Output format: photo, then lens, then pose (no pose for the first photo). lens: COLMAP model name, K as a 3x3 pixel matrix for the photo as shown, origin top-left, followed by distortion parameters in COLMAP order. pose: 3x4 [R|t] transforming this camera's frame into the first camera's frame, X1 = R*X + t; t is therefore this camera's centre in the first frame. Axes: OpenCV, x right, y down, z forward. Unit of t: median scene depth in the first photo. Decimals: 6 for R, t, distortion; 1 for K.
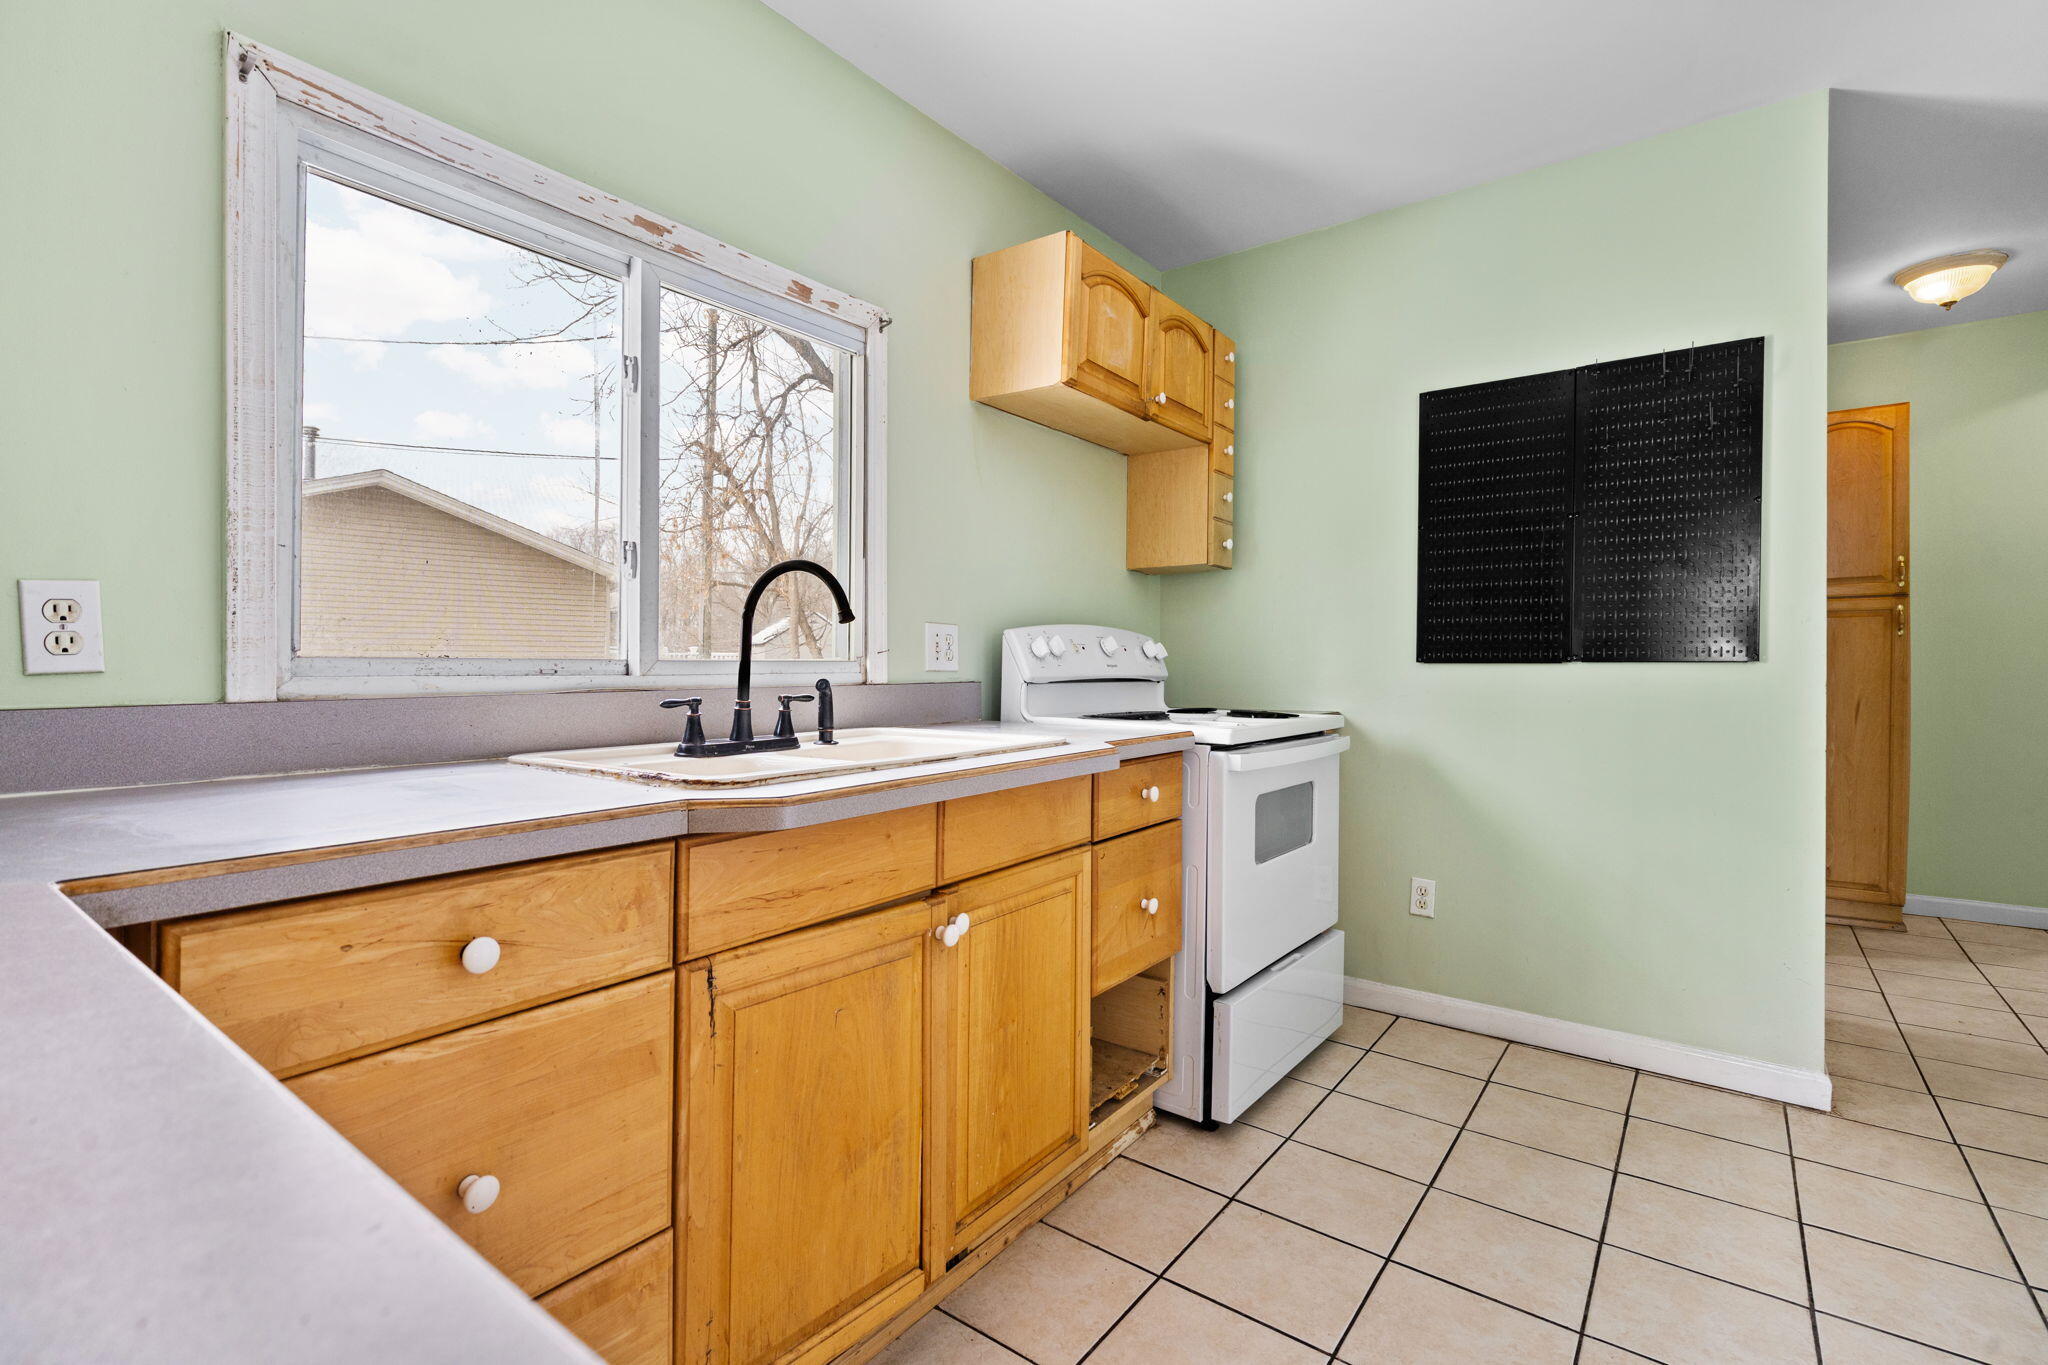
lens RADIAL K [[919.7, 0, 1024.0], [0, 919.7, 682.5], [0, 0, 1]] dist [-0.013967, 0.004083]
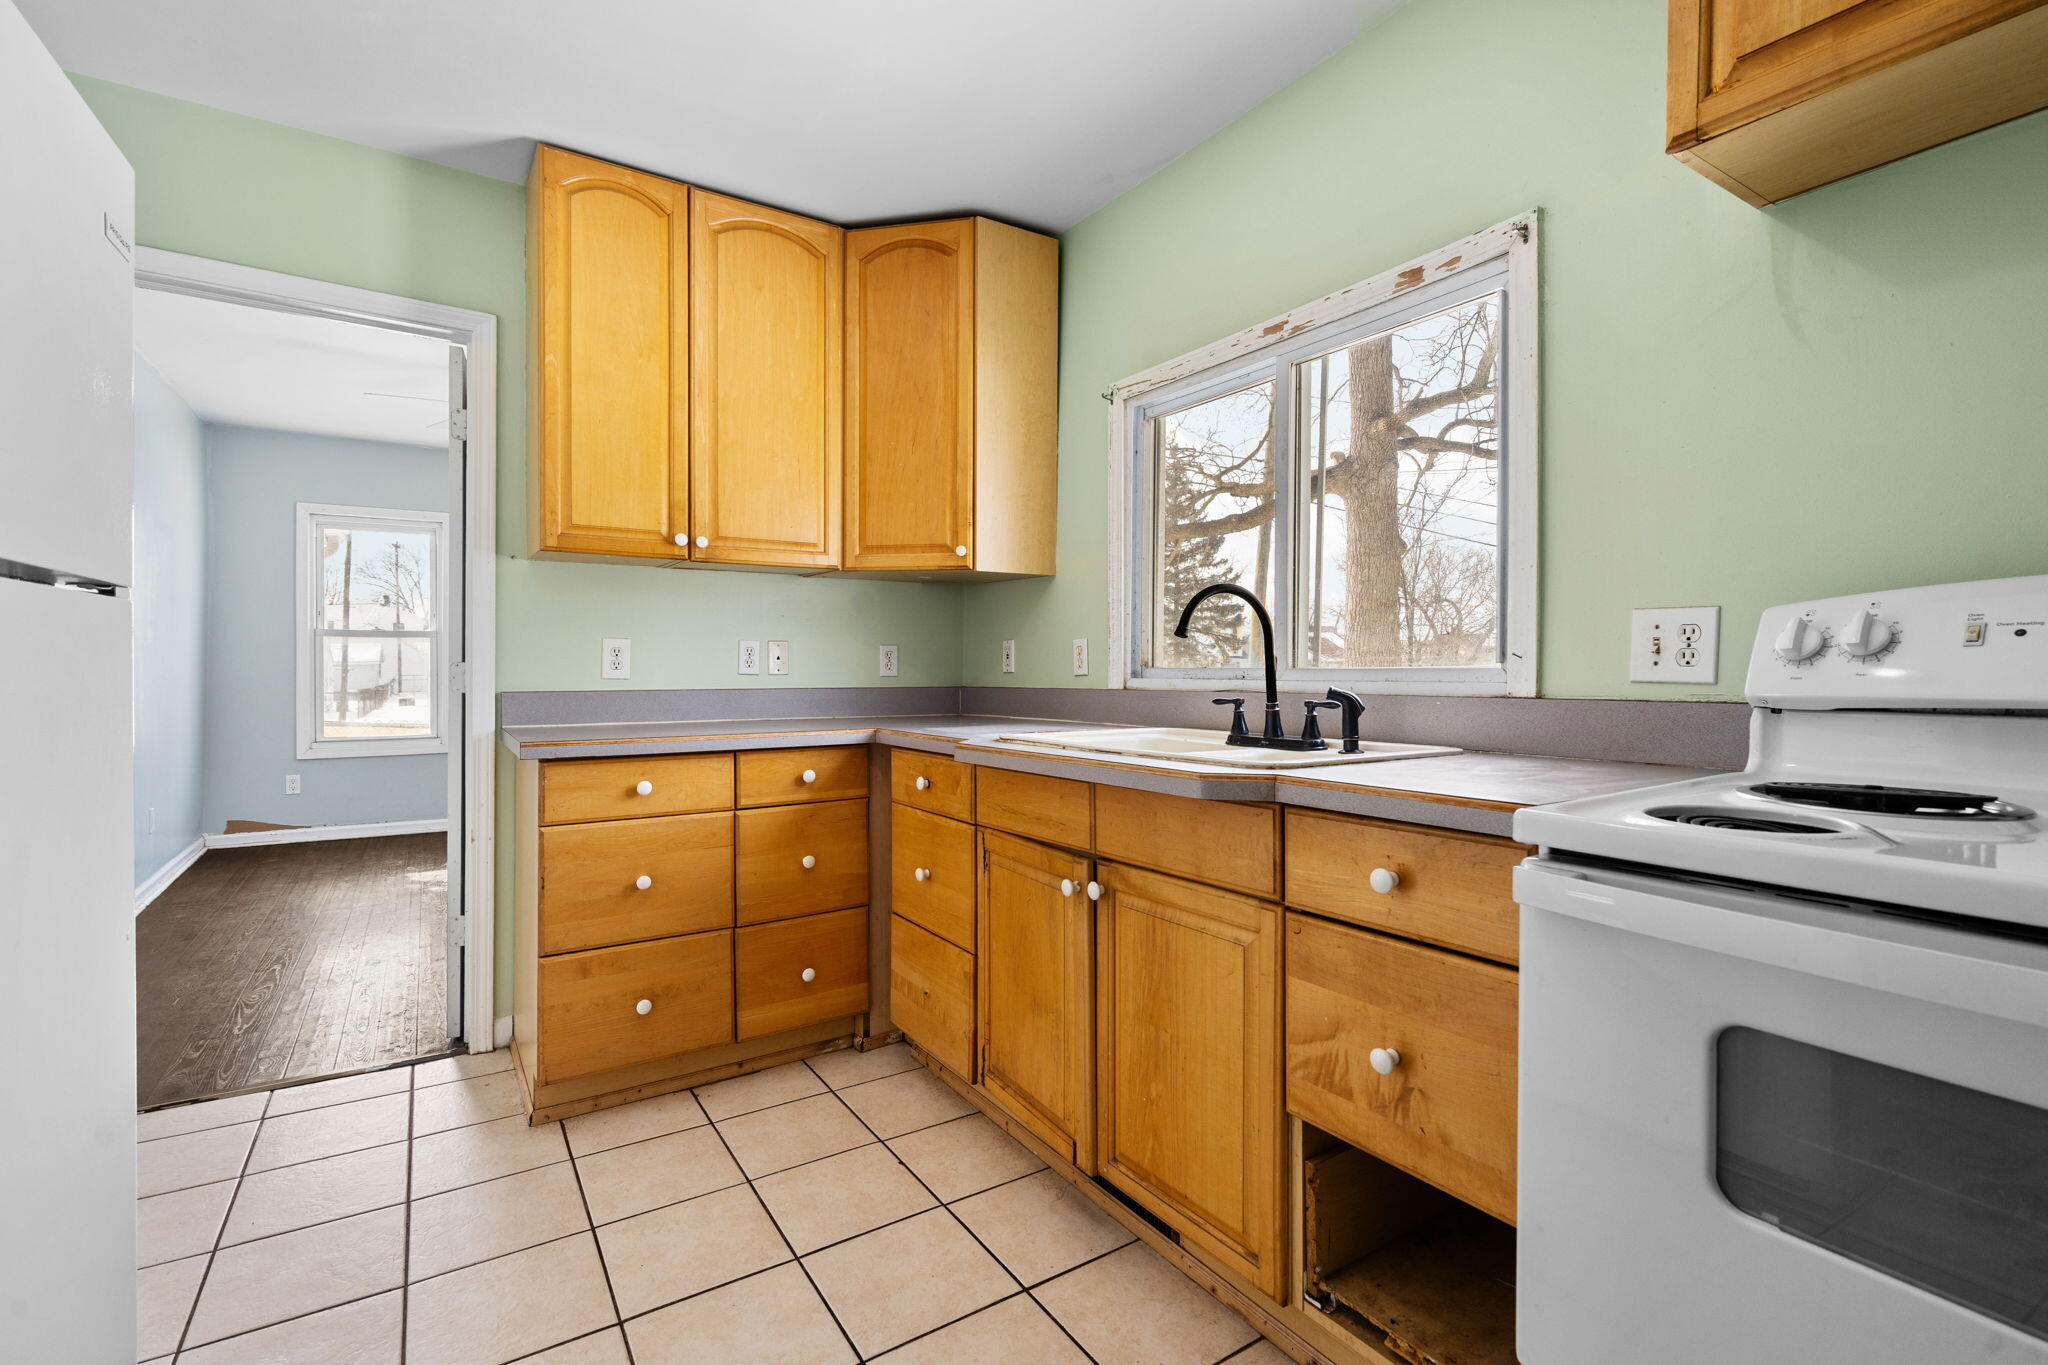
lens RADIAL K [[919.7, 0, 1024.0], [0, 919.7, 682.5], [0, 0, 1]] dist [-0.013967, 0.004083]
pose [[-0.343123, 0.006945, -0.939265, 0.900237], [-0.022227, 0.999633, 0.015511, -0.016838], [0.939028, 0.026199, -0.342842, 1.102647]]
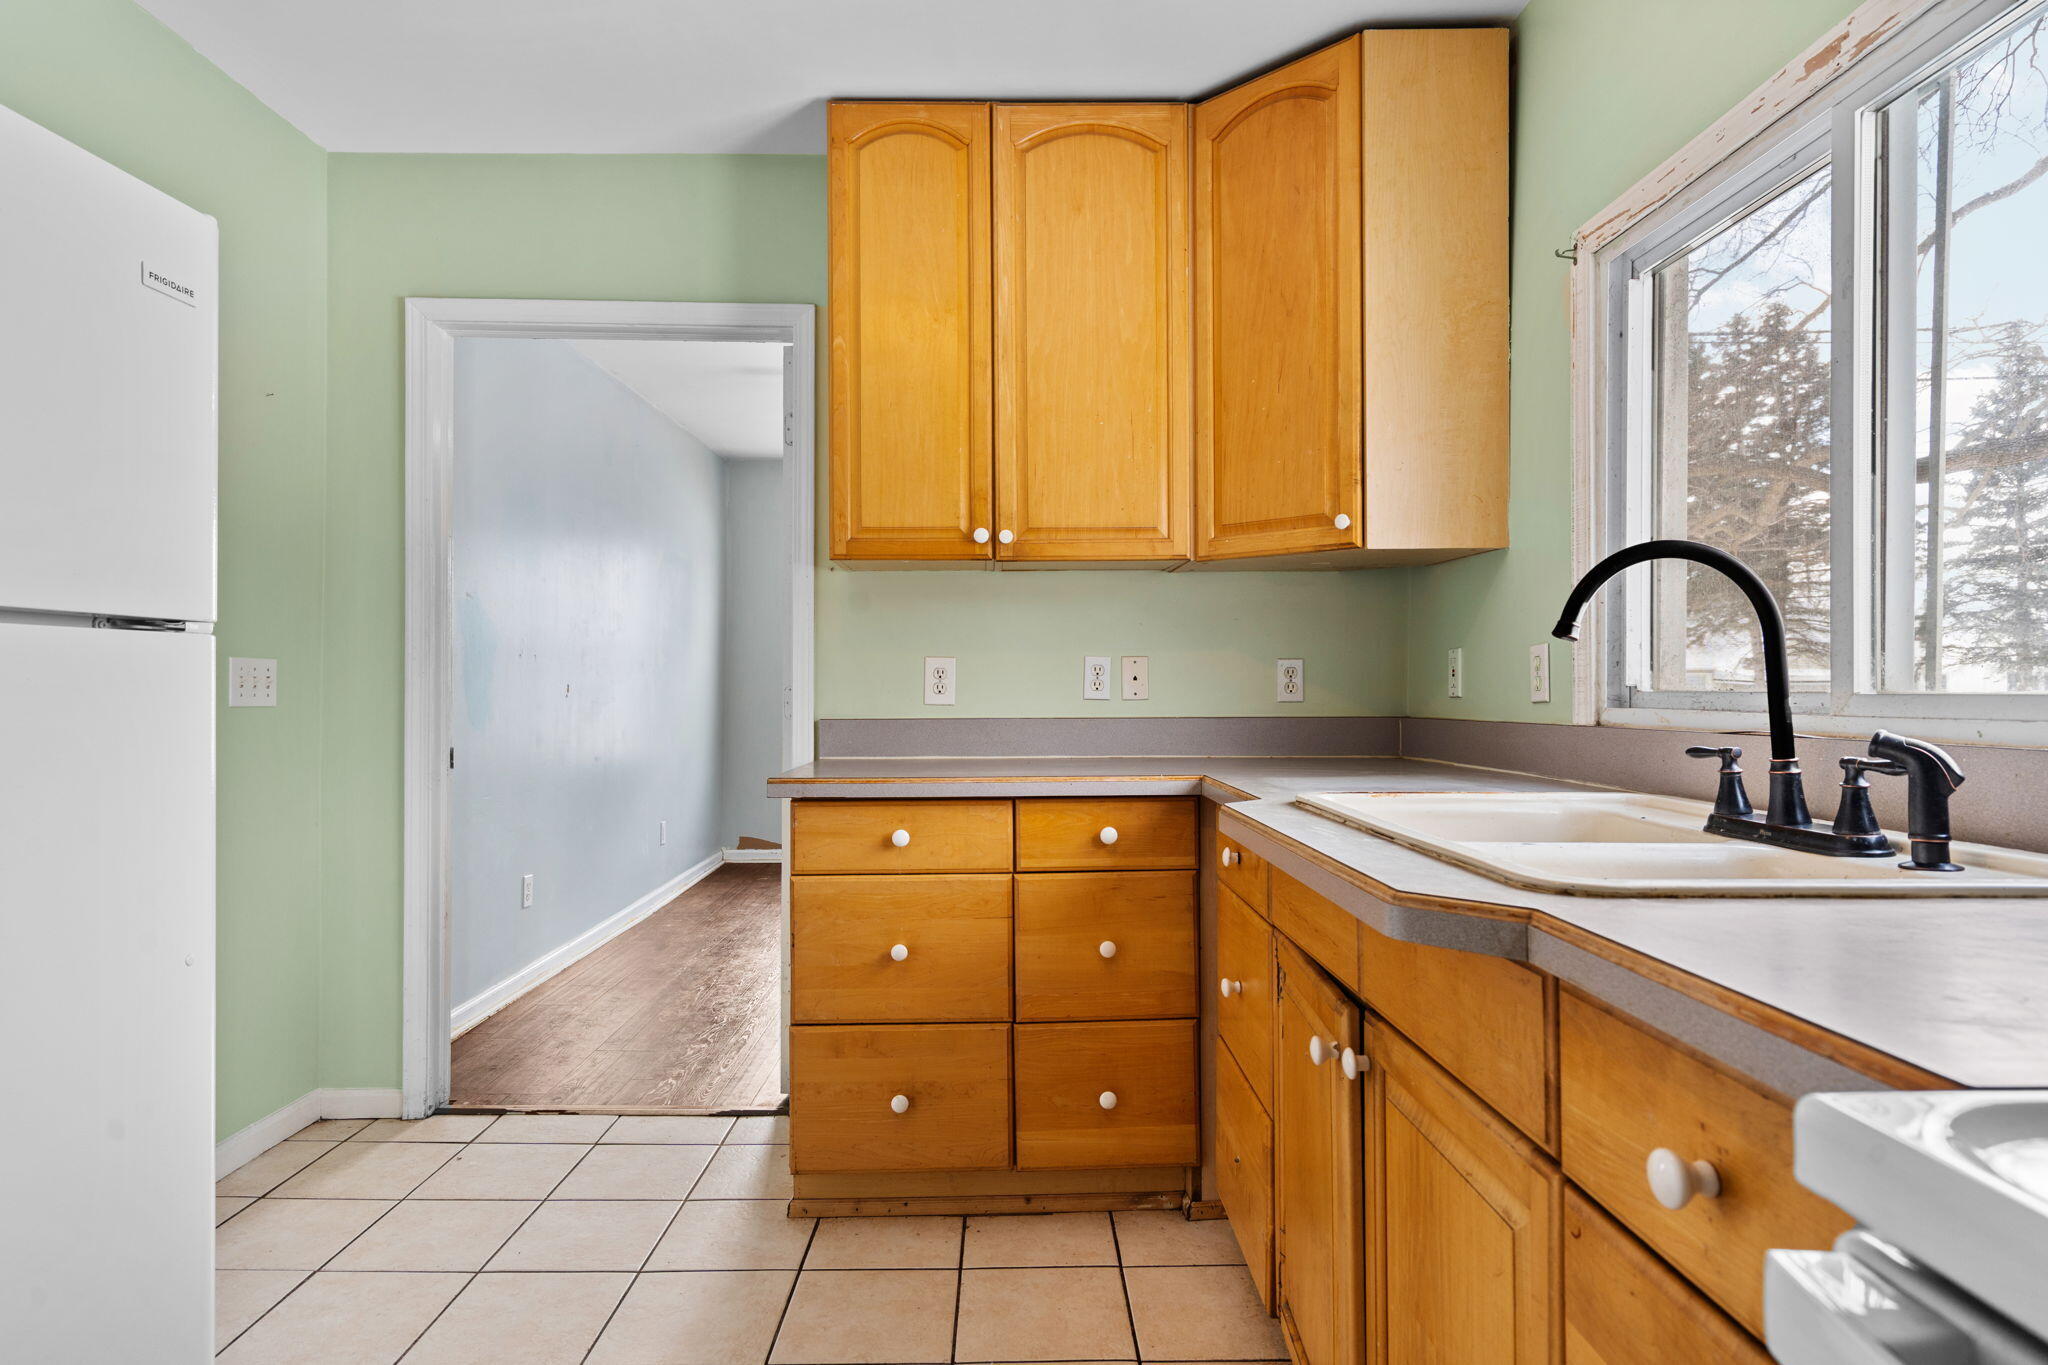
lens RADIAL K [[1128.8, 0, 1026.6], [0, 1128.8, 686.3], [0, 0, 1]] dist [0.002678, 0.002077]
pose [[-0.792772, -0.004895, -0.609498, 0.563800], [-0.014329, 0.999841, 0.010607, -0.029492], [0.609350, 0.017143, -0.792716, 1.290500]]
